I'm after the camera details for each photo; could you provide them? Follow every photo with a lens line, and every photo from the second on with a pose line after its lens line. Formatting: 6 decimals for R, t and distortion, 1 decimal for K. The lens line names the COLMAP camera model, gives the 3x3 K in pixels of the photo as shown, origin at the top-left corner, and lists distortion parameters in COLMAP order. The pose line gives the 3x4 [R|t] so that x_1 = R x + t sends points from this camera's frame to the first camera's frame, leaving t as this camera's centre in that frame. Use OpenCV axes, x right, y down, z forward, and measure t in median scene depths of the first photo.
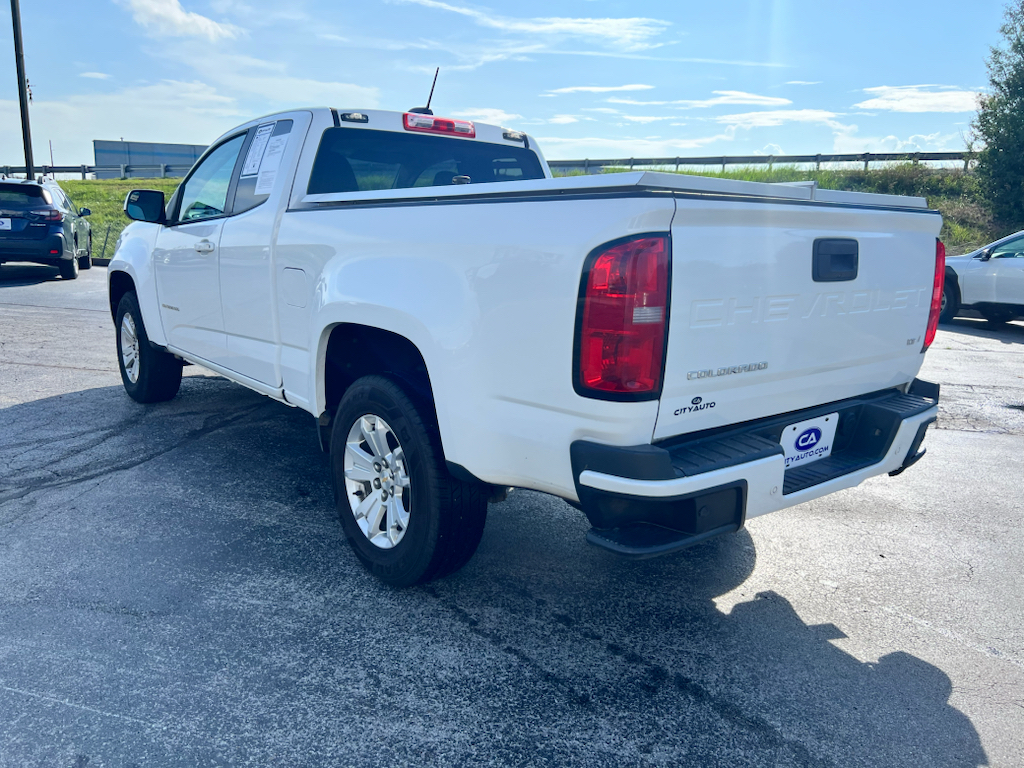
lens RADIAL K [[770.6, 0, 512.0], [0, 770.6, 384.0], [0, 0, 1]] dist [0.047570, -0.057042]
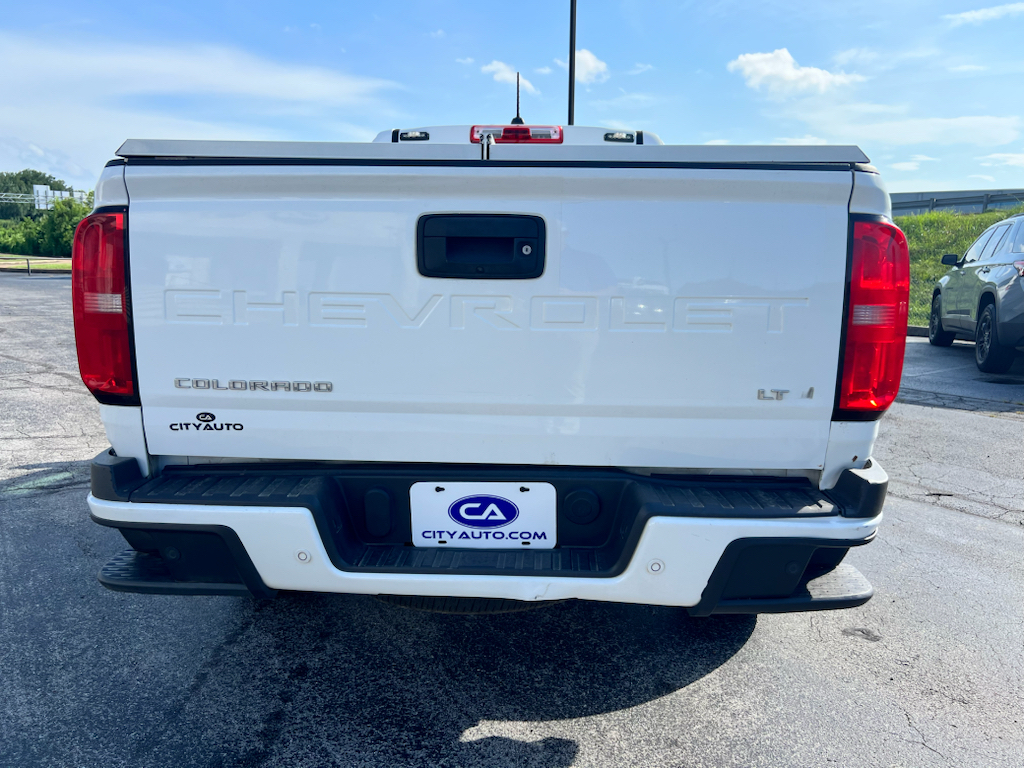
lens RADIAL K [[774.8, 0, 506.5], [0, 774.8, 387.1], [0, 0, 1]] dist [0.052768, -0.066964]
pose [[0.750318, 0.085797, -0.655486, 0.839640], [-0.122909, 0.992359, -0.010800, -0.032812], [0.649550, 0.088669, 0.755130, 0.492617]]
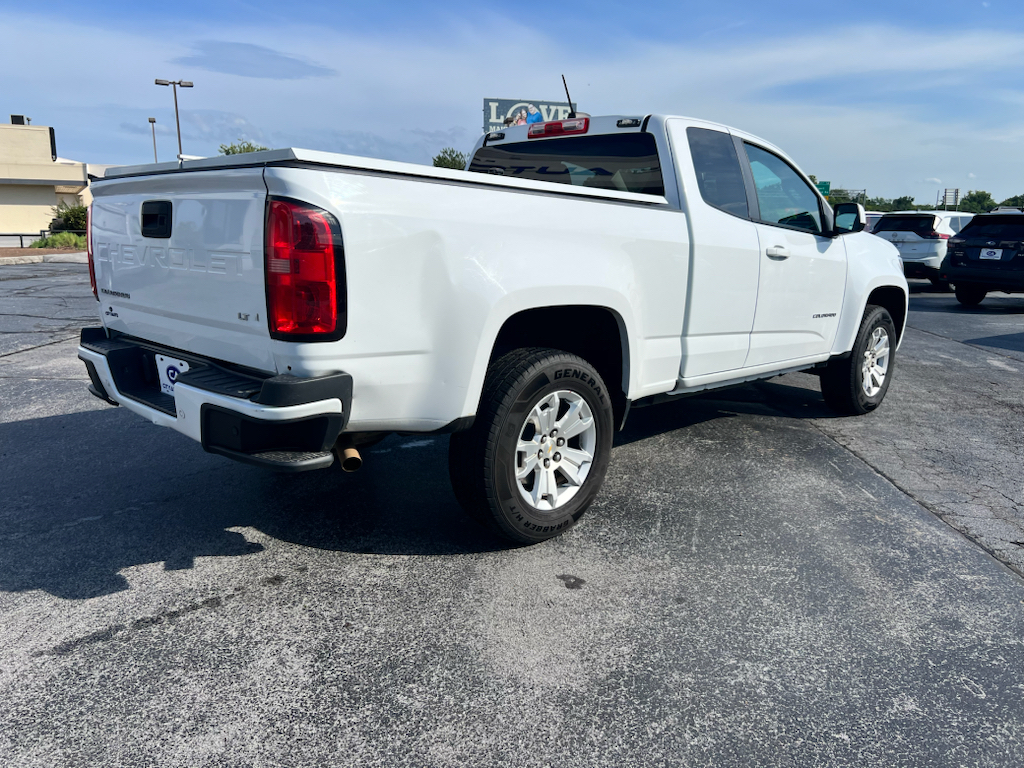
lens RADIAL K [[770.6, 0, 512.0], [0, 770.6, 384.0], [0, 0, 1]] dist [0.047570, -0.057042]
pose [[0.118951, 0.159997, -0.979924, 1.592655], [-0.219393, 0.966772, 0.131218, -0.181228], [0.968358, 0.199380, 0.150100, 1.326044]]
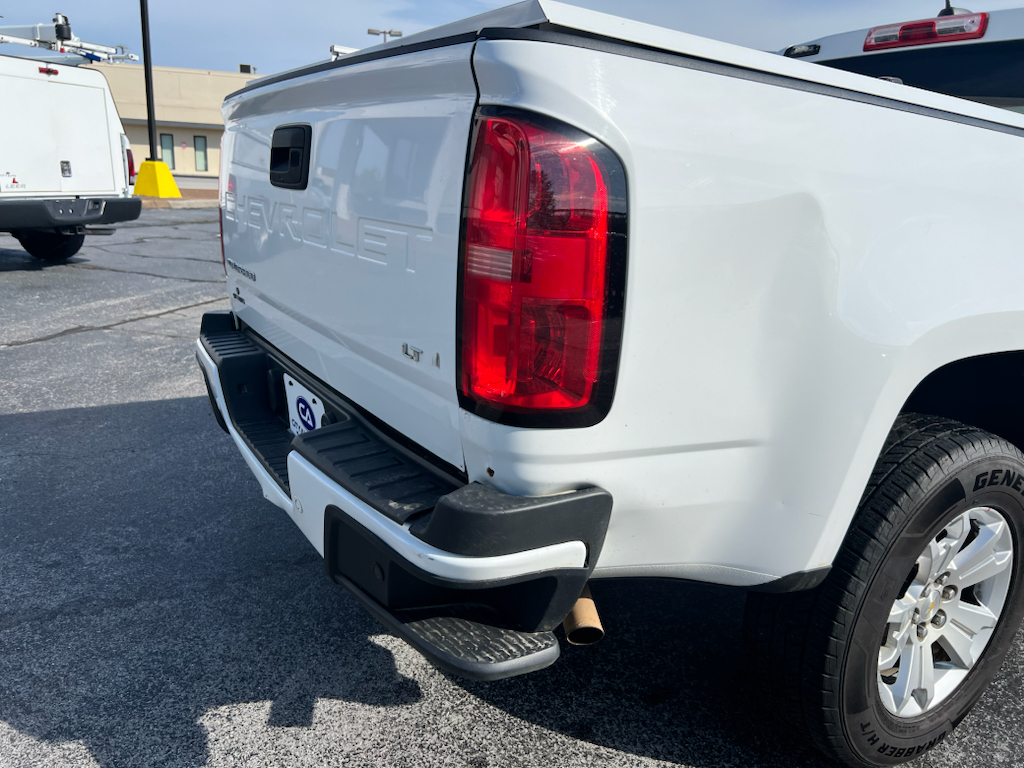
lens RADIAL K [[774.8, 0, 506.5], [0, 774.8, 387.1], [0, 0, 1]] dist [0.052768, -0.066964]
pose [[-0.122175, 0.212972, -0.969390, 1.061109], [-0.262573, 0.934971, 0.238503, -0.175053], [0.957146, 0.283675, -0.058309, 1.221530]]
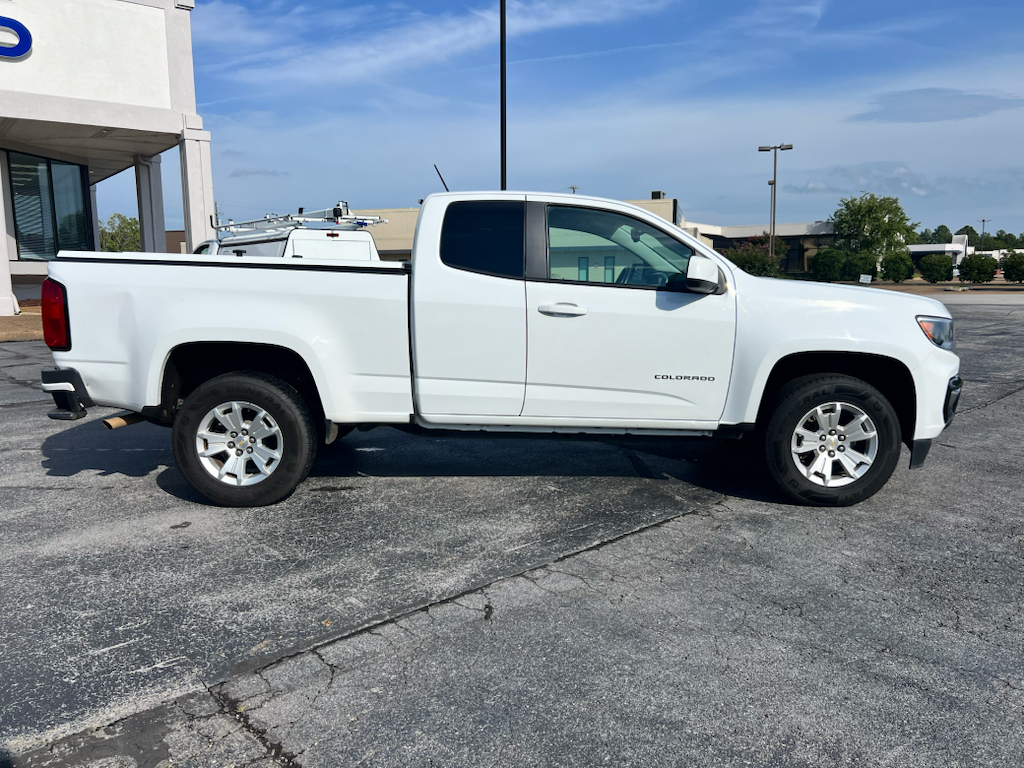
lens RADIAL K [[770.6, 0, 512.0], [0, 770.6, 384.0], [0, 0, 1]] dist [0.047570, -0.057042]
pose [[-0.618908, 0.072289, -0.782130, 1.394121], [-0.184934, 0.954352, 0.234547, -0.594930], [0.763382, 0.289805, -0.577288, 3.072903]]
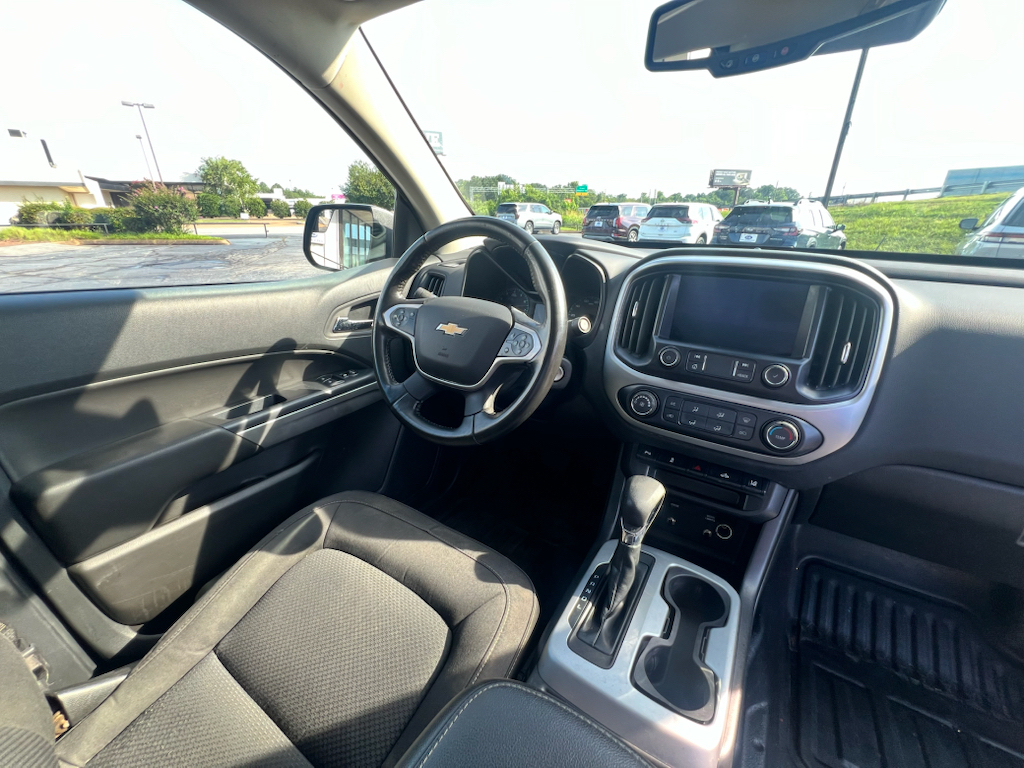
lens RADIAL K [[410.2, 0, 508.5], [0, 410.2, 383.6], [0, 0, 1]] dist [-0.002155, 0.000092]
pose [[0.324090, 0.328200, -0.887272, -0.321032], [-0.191492, 0.941237, 0.278216, -0.431339], [0.926443, 0.079739, 0.367893, 1.845728]]
